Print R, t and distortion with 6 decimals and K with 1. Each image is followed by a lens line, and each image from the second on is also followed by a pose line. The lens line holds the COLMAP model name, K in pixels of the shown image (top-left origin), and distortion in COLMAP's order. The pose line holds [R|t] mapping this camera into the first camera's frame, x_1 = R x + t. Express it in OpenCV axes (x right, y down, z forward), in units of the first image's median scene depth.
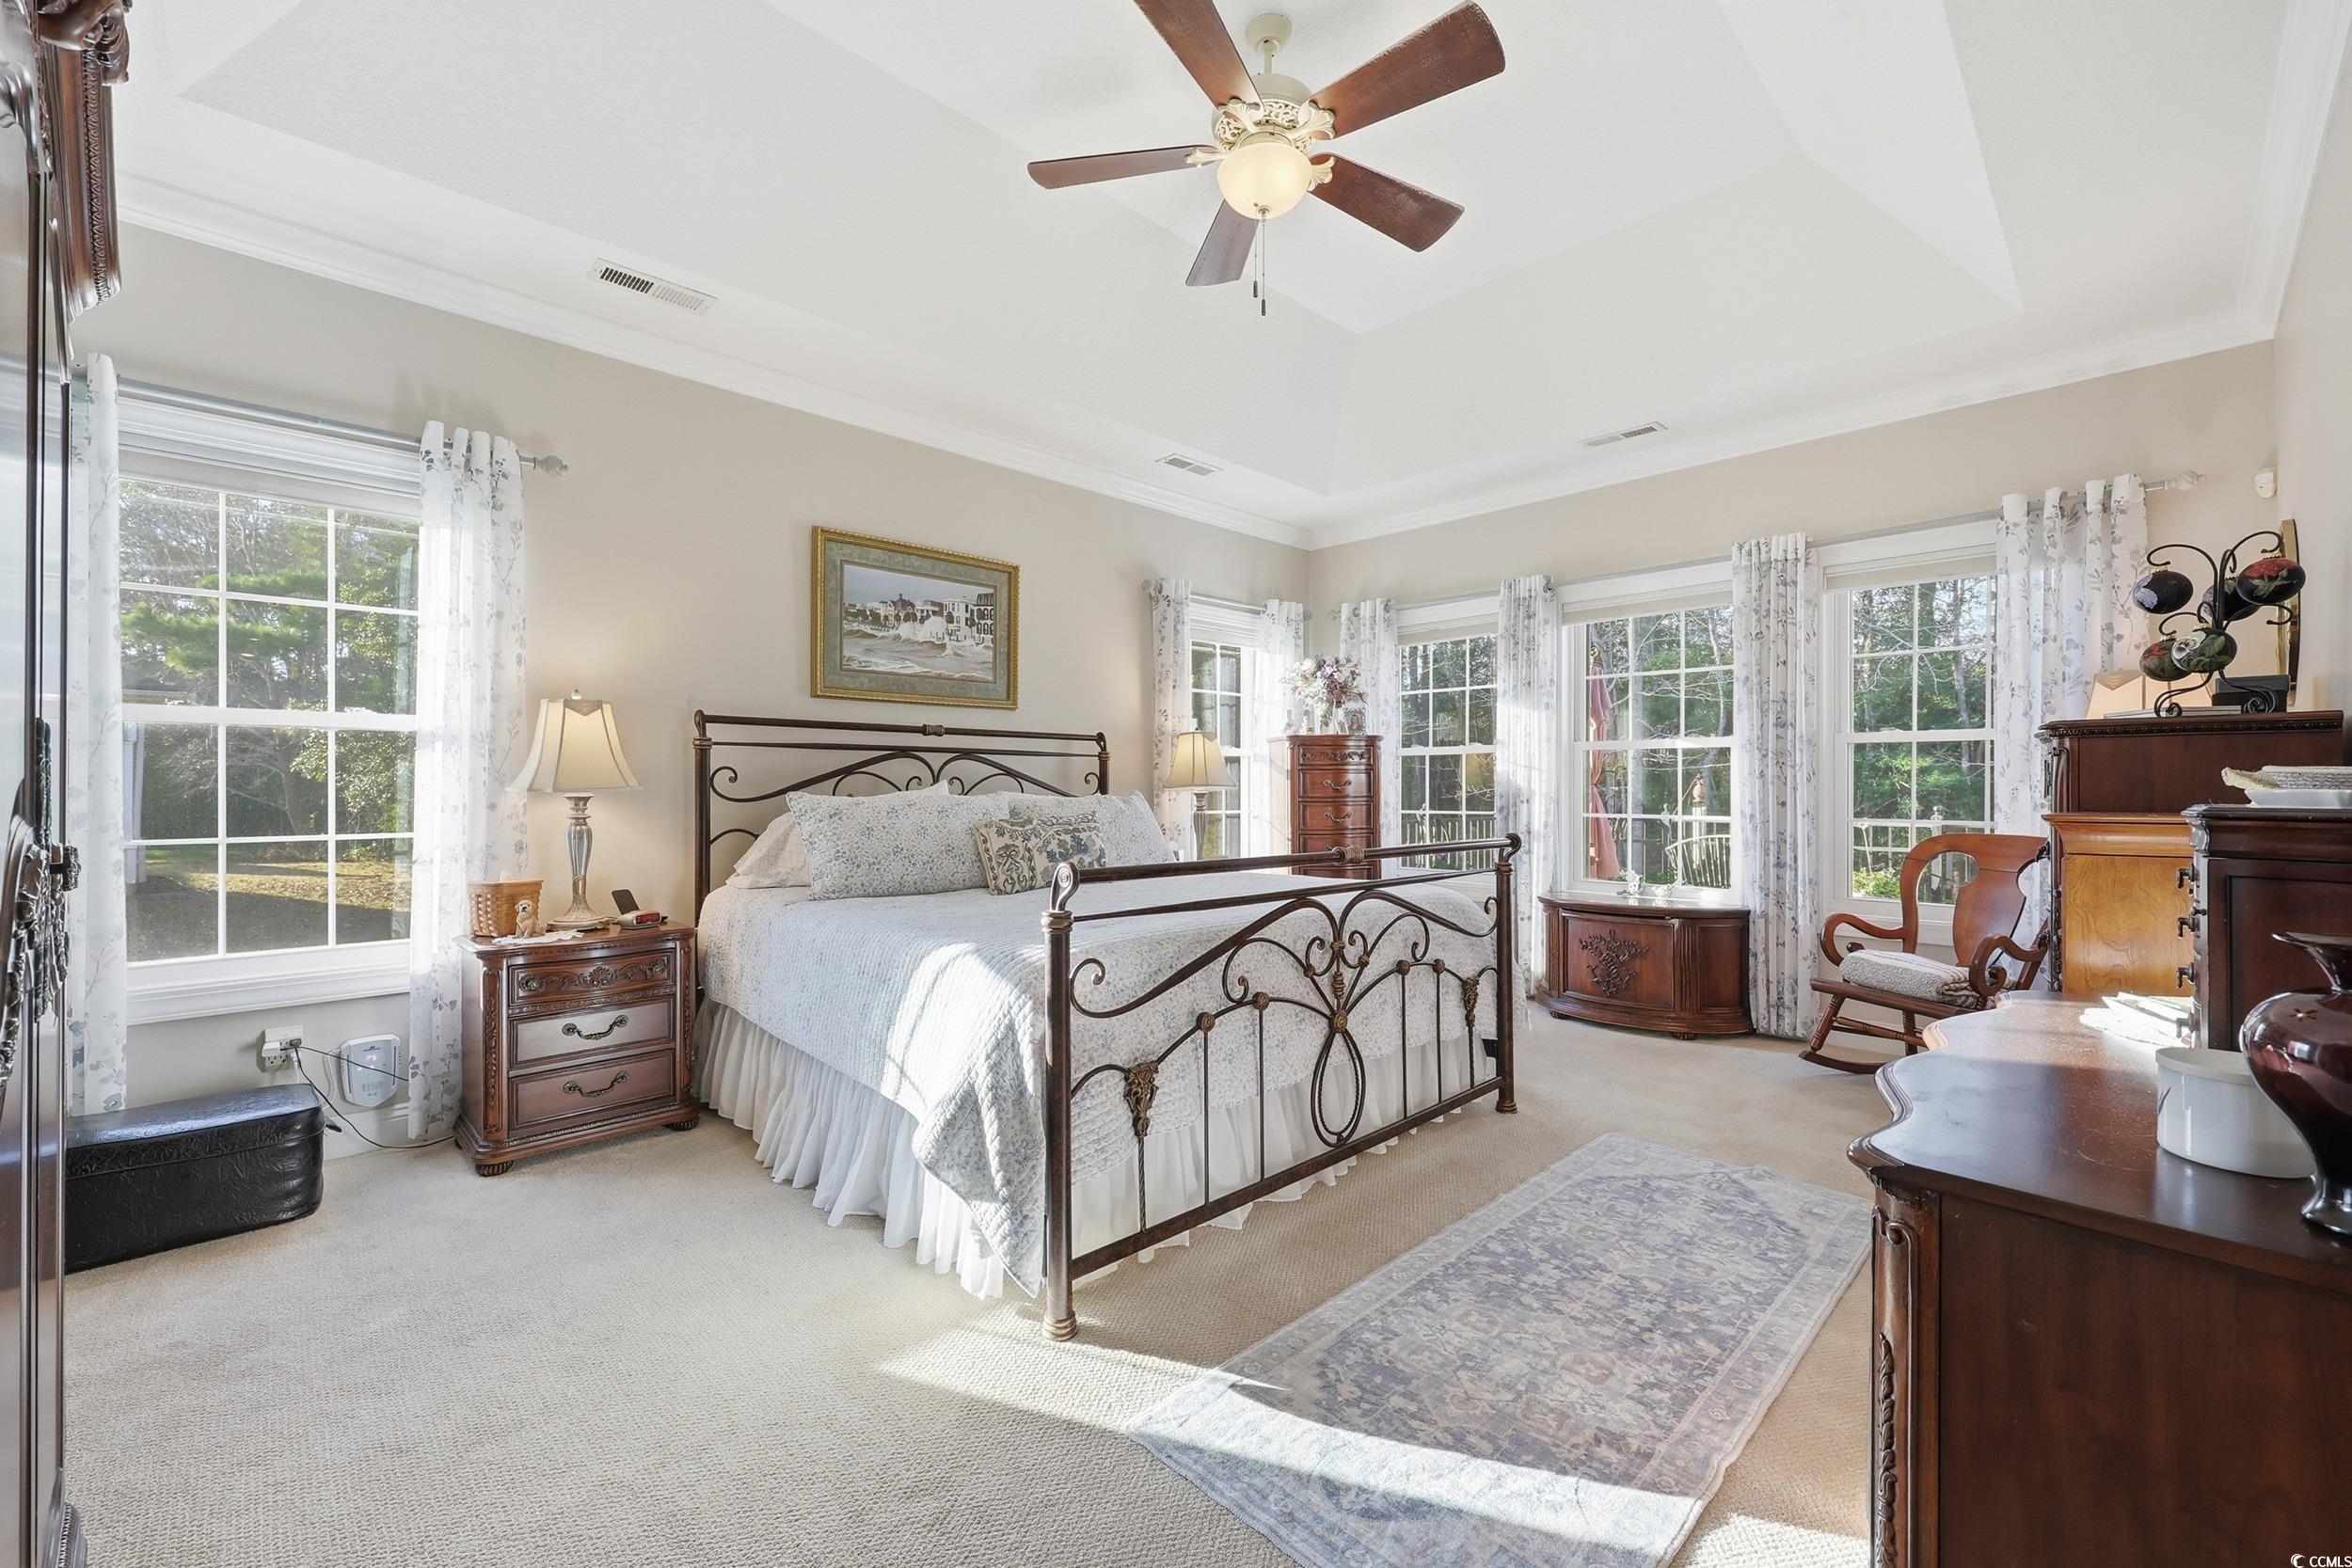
lens RADIAL K [[965.0, 0, 1166.8], [0, 965.0, 785.8], [0, 0, 1]] dist [0.005941, 0.000208]
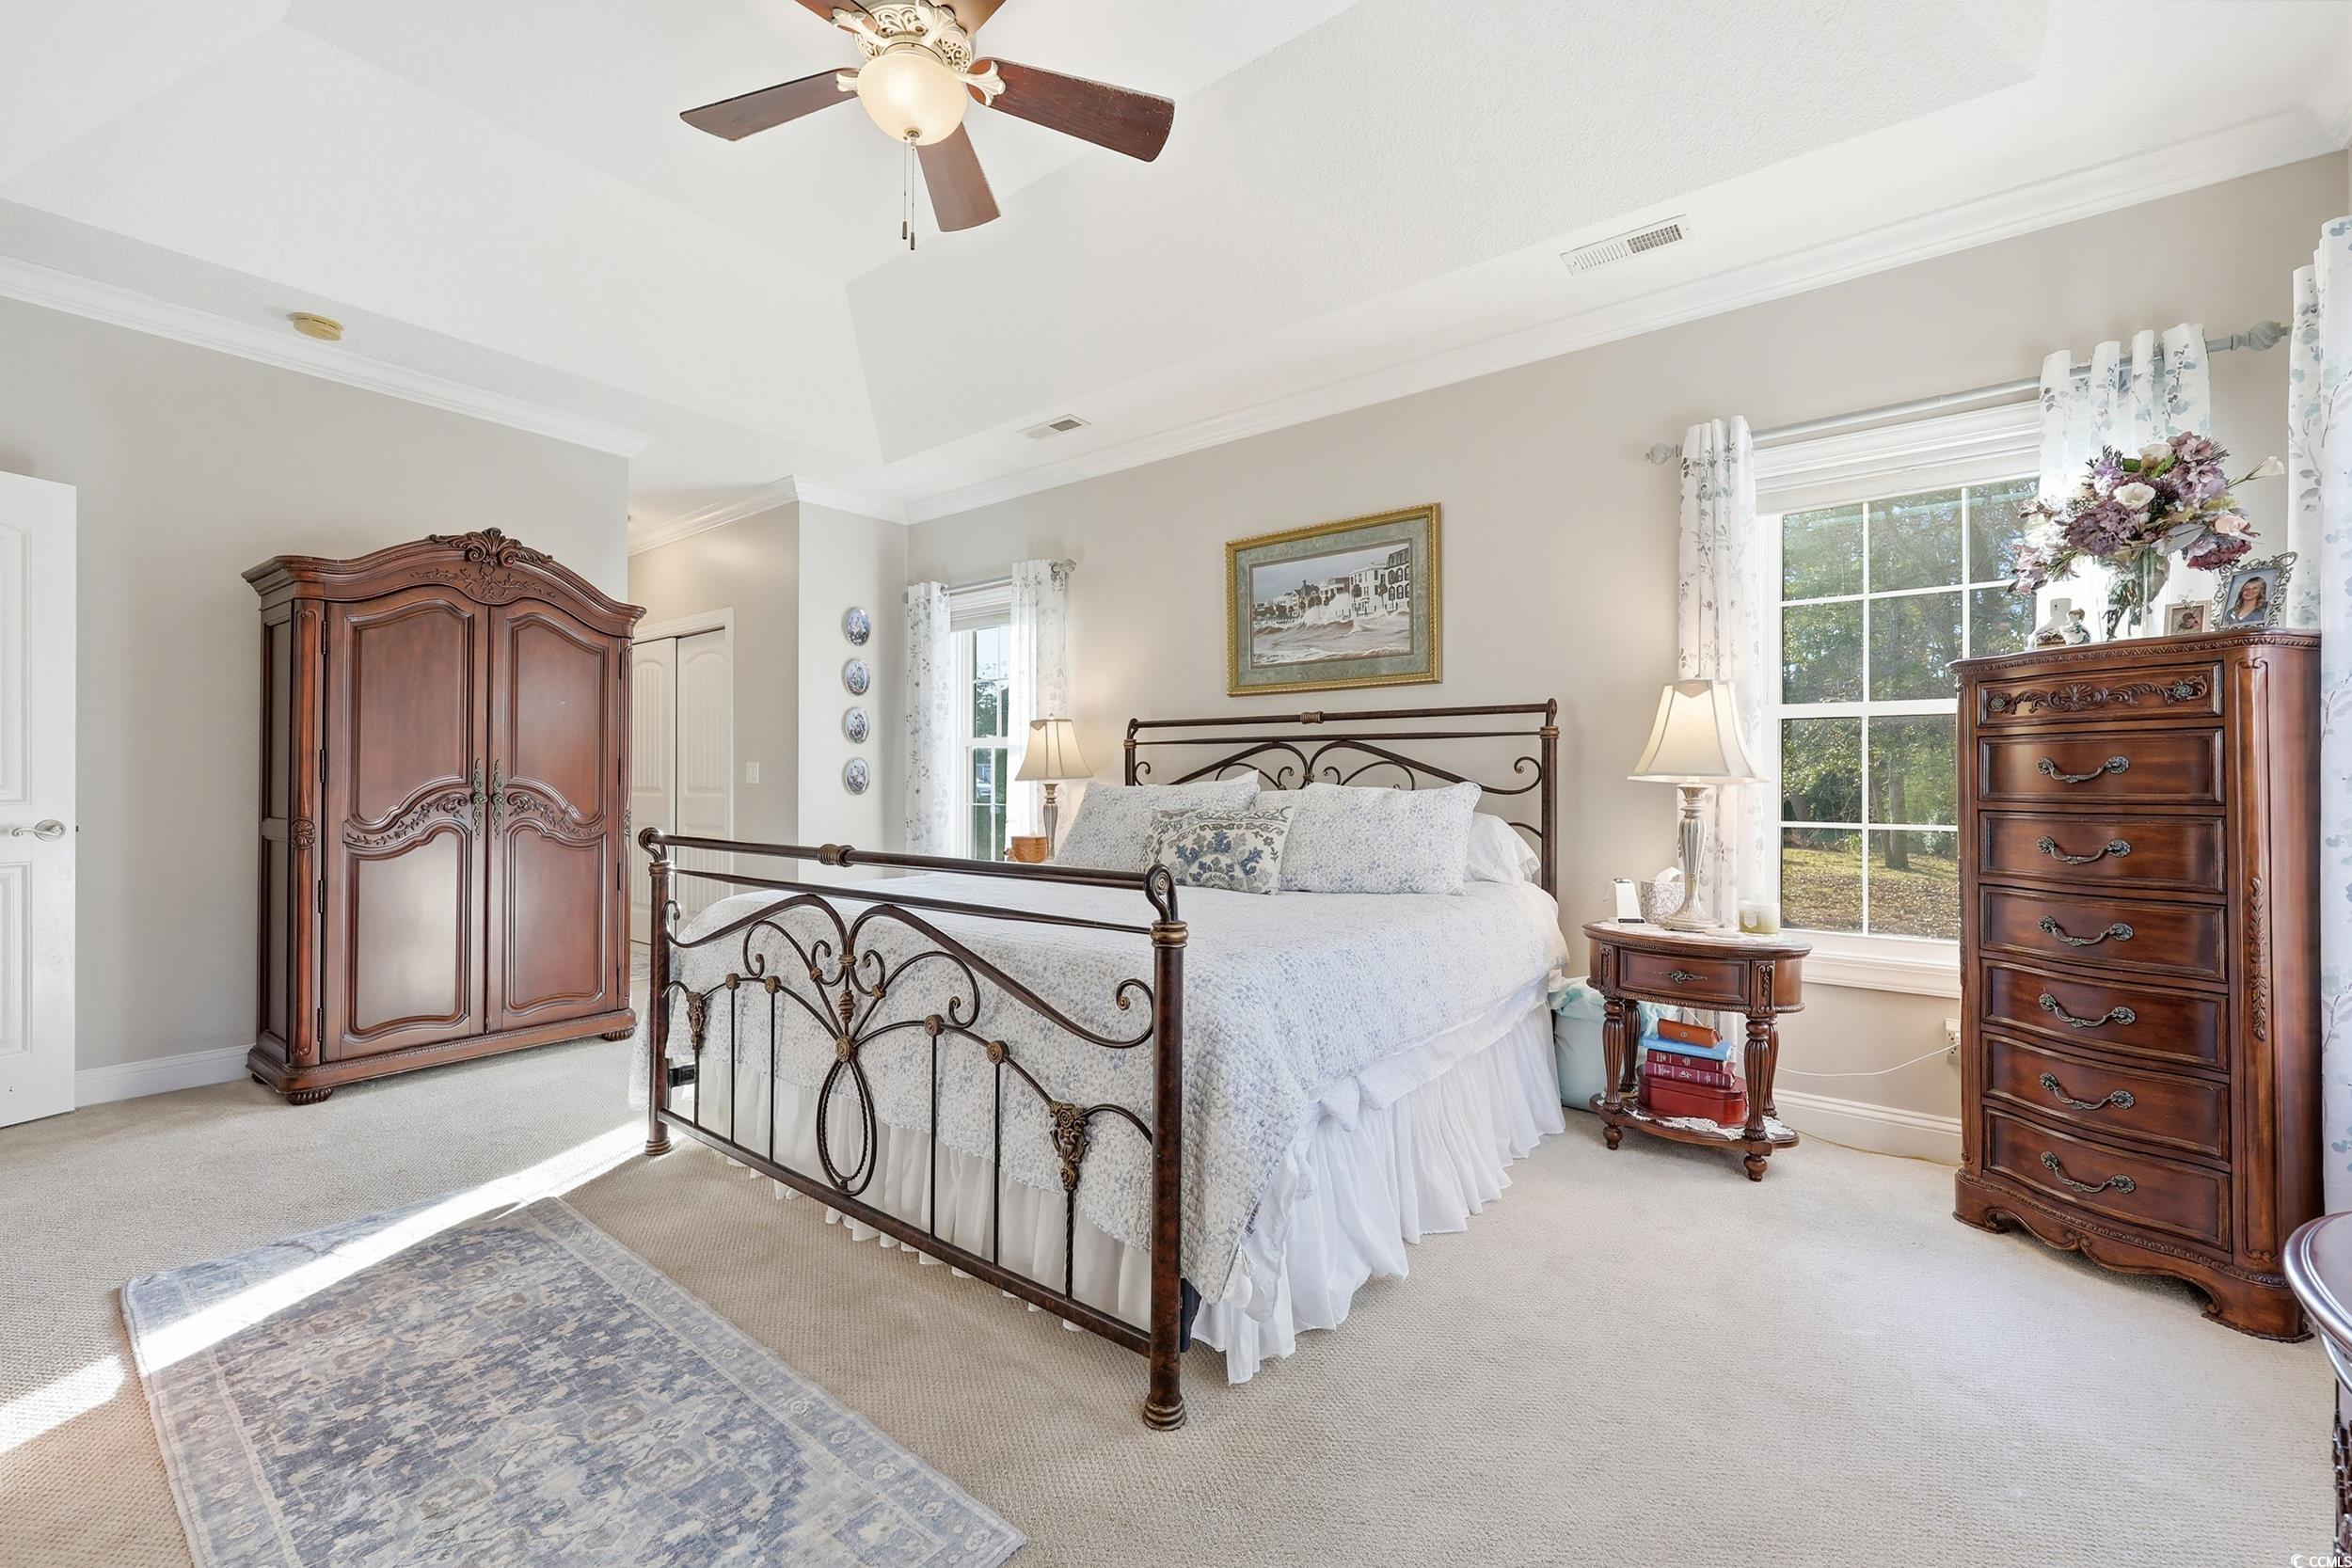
lens RADIAL K [[965.0, 0, 1172.9], [0, 965.0, 766.7], [0, 0, 1]] dist [0.005941, 0.000208]
pose [[0.125448, -0.013269, -0.992011, 0.934975], [-0.001099, 0.999908, -0.013514, 0.004577], [0.992100, 0.002786, 0.125422, 1.031479]]
